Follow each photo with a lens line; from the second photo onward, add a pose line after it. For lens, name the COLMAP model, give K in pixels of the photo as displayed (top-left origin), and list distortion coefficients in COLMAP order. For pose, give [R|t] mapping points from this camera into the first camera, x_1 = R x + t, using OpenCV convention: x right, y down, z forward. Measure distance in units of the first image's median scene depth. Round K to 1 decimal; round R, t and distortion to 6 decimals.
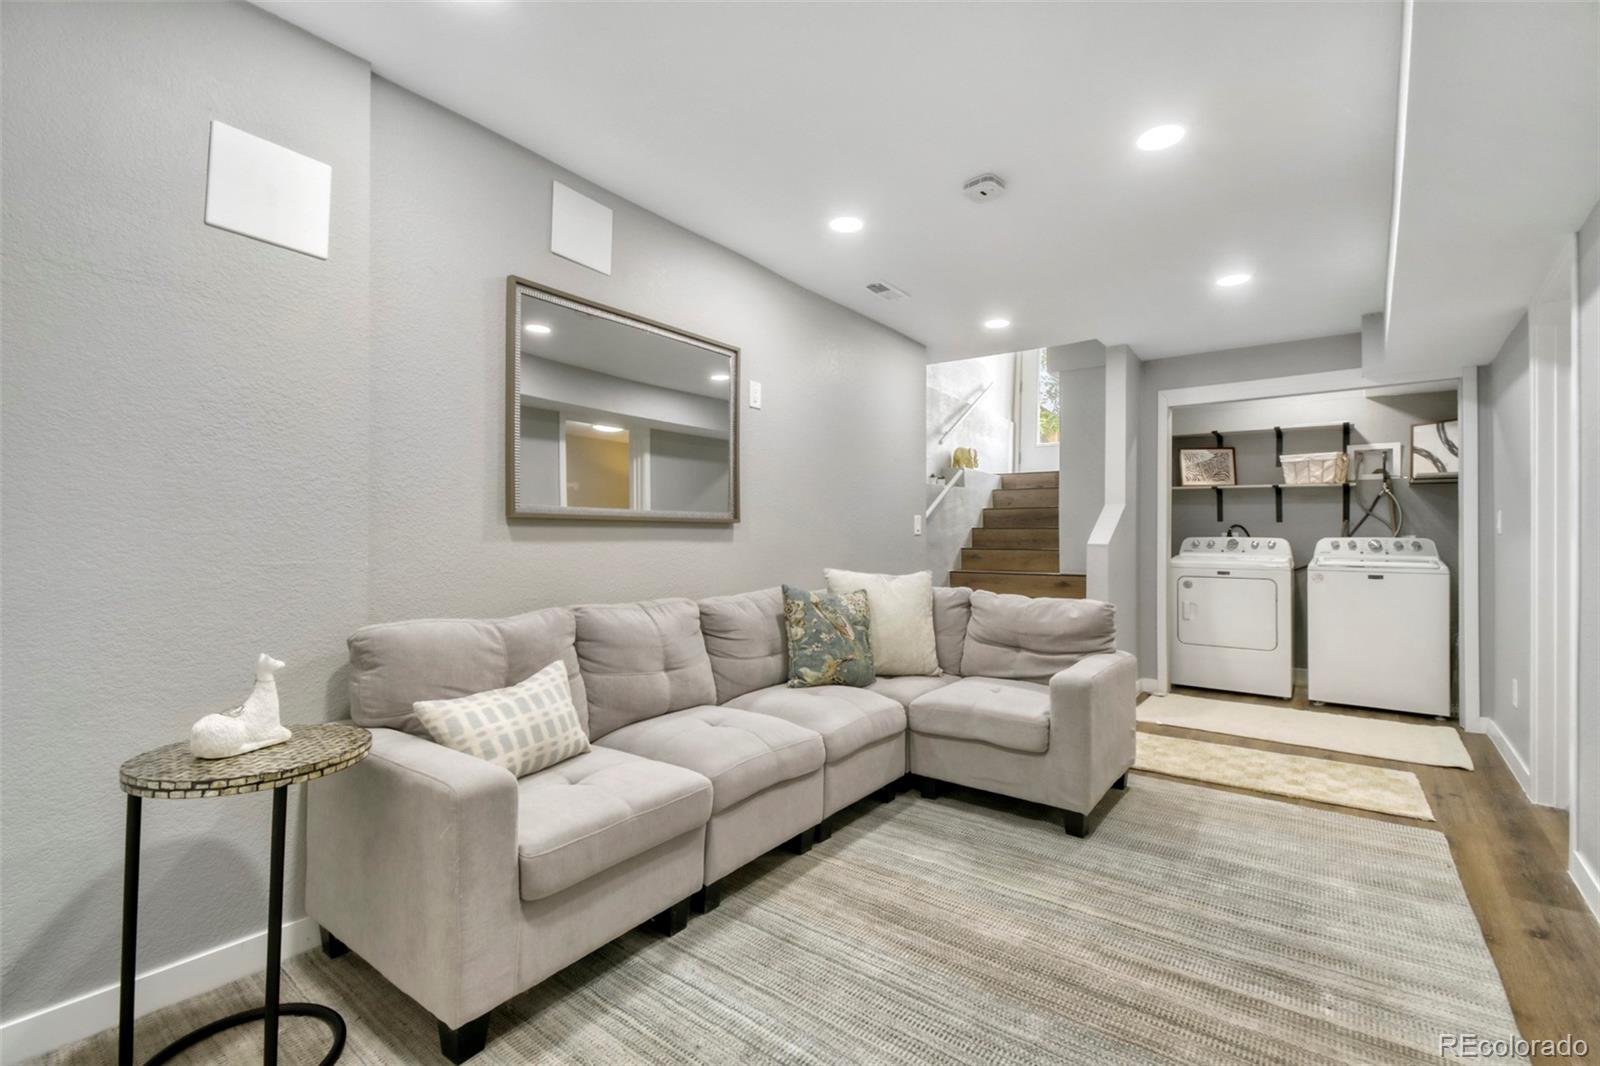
lens RADIAL K [[715.6, 0, 797.1], [0, 715.6, 526.6], [0, 0, 1]] dist [0.011315, -0.011539]
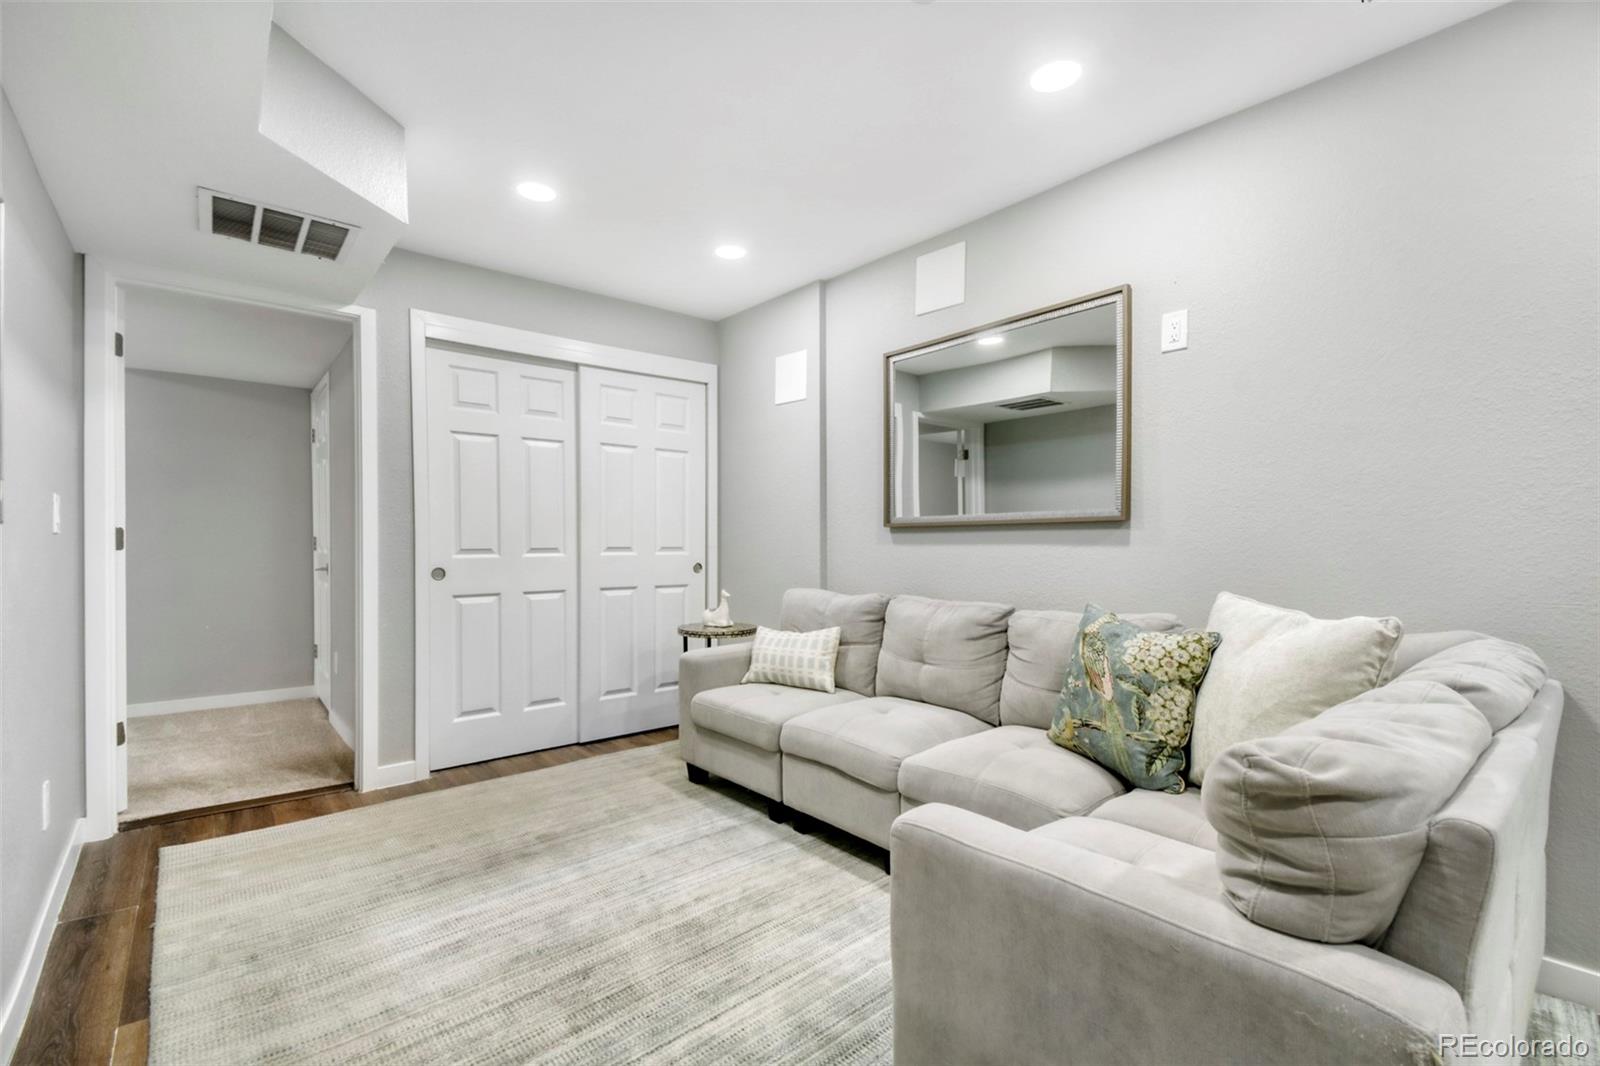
lens RADIAL K [[715.6, 0, 804.6], [0, 715.6, 544.0], [0, 0, 1]] dist [0.011315, -0.011539]
pose [[-0.227008, 0.002335, -0.973890, 0.932552], [0.020105, 0.999795, -0.002290, 0.018763], [0.973685, -0.020100, -0.227008, 1.085958]]
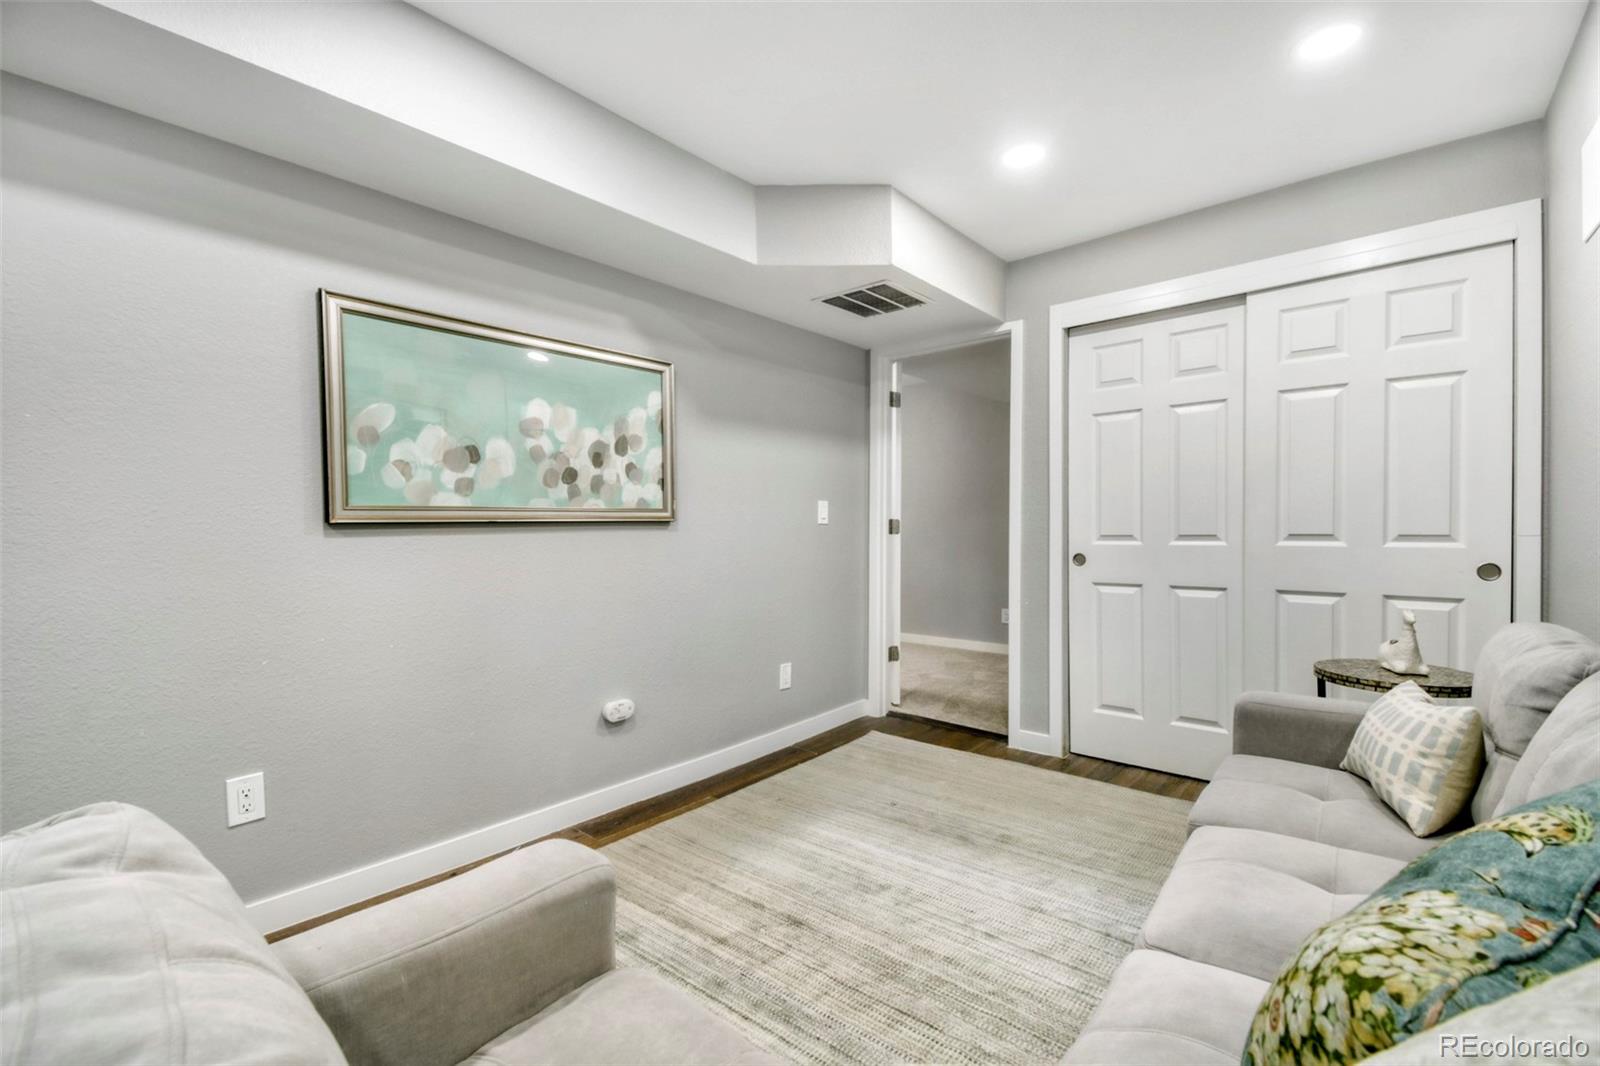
lens RADIAL K [[715.6, 0, 804.1], [0, 715.6, 533.1], [0, 0, 1]] dist [0.011315, -0.011539]
pose [[-0.995247, 0.003254, 0.097325, 0.194913], [0.001774, 0.999882, -0.015288, 0.027303], [-0.097363, -0.015042, -0.995135, 1.487885]]
